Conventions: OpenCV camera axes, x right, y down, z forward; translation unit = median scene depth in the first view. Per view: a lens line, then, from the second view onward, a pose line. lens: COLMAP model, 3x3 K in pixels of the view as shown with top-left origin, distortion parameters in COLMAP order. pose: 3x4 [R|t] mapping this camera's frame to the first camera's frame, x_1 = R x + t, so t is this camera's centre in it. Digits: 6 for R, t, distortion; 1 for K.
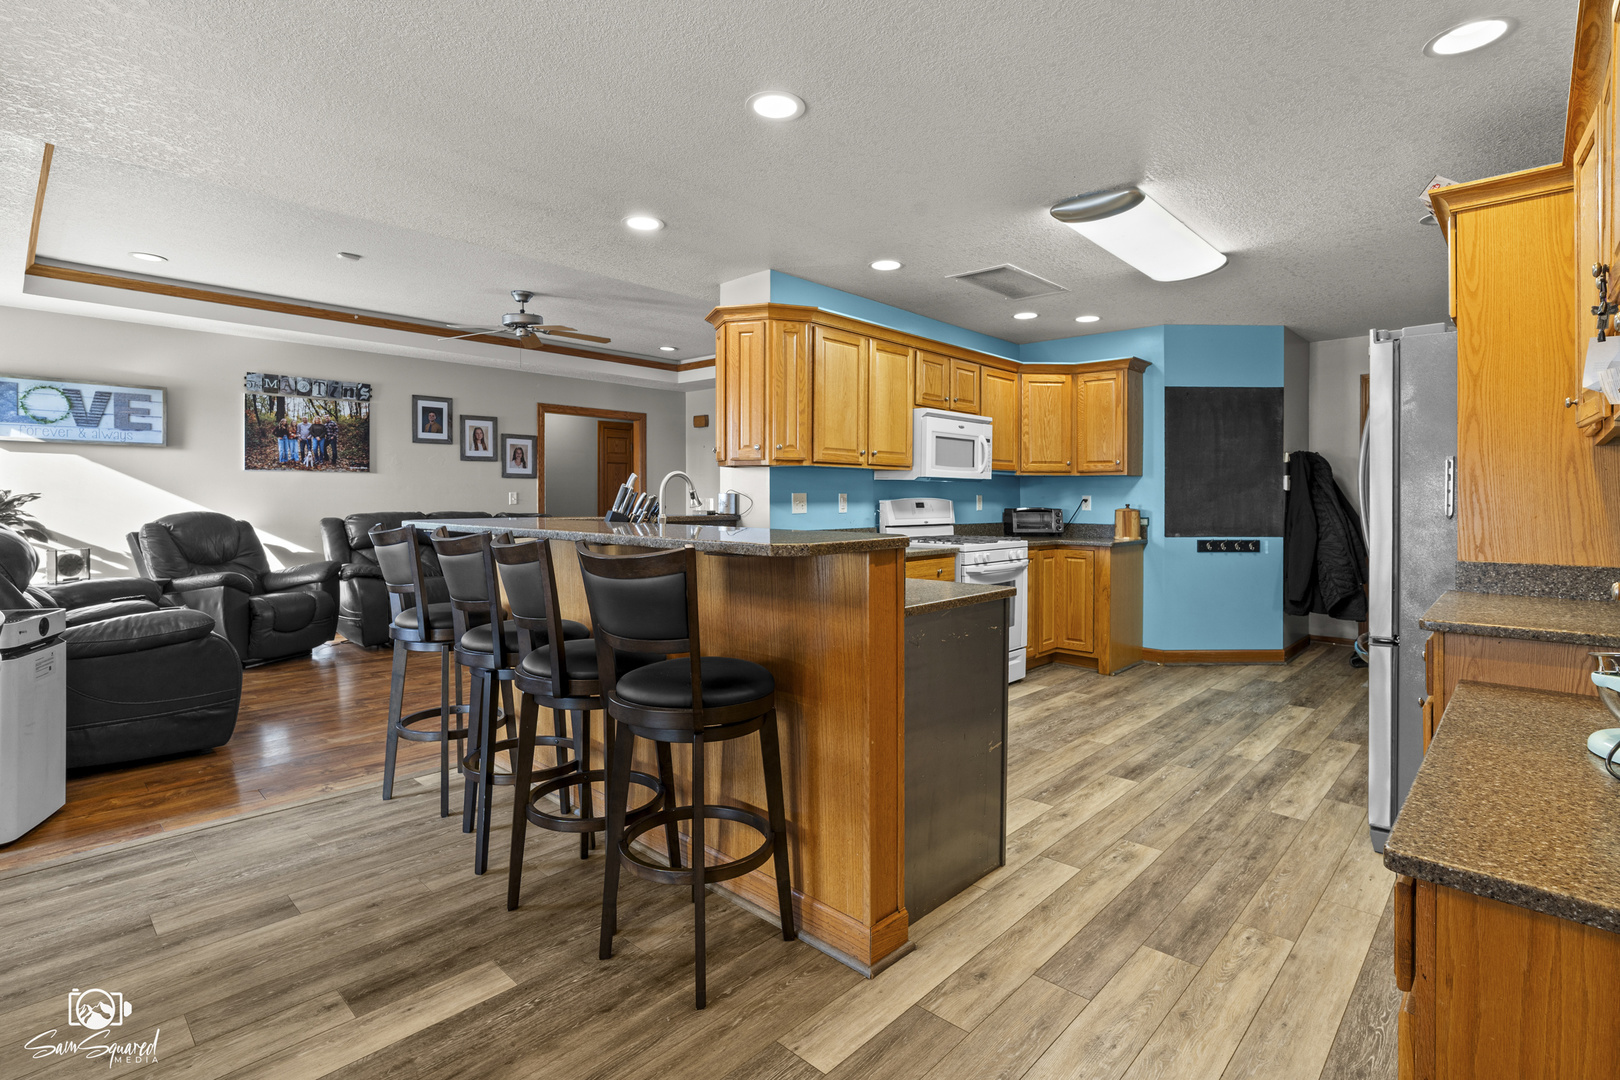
lens RADIAL K [[765.3, 0, 799.6], [0, 765.3, 497.4], [0, 0, 1]] dist [-0.001012, 0.010658]
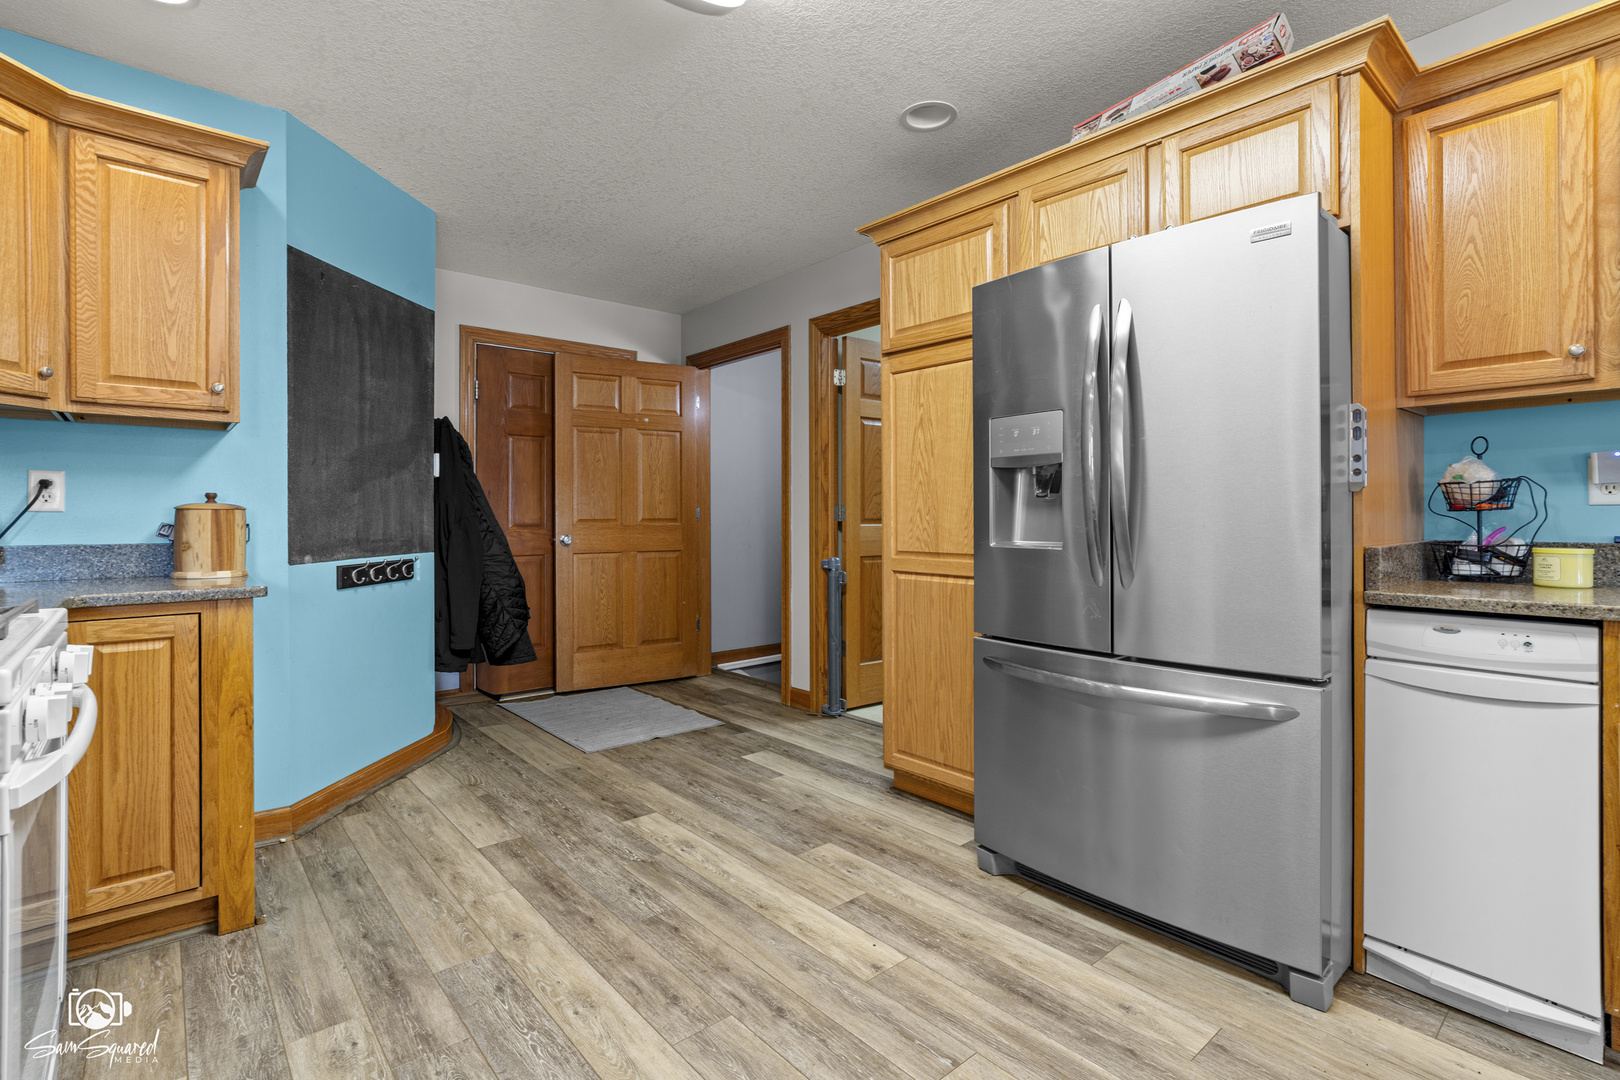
lens RADIAL K [[766.1, 0, 810.1], [0, 766.1, 514.7], [0, 0, 1]] dist [0.000094, 0.000332]
pose [[0.092712, -0.003500, 0.995687, 0.038048], [0.004444, 0.999985, 0.003101, 0.021005], [-0.995683, 0.004137, 0.092726, 0.637234]]
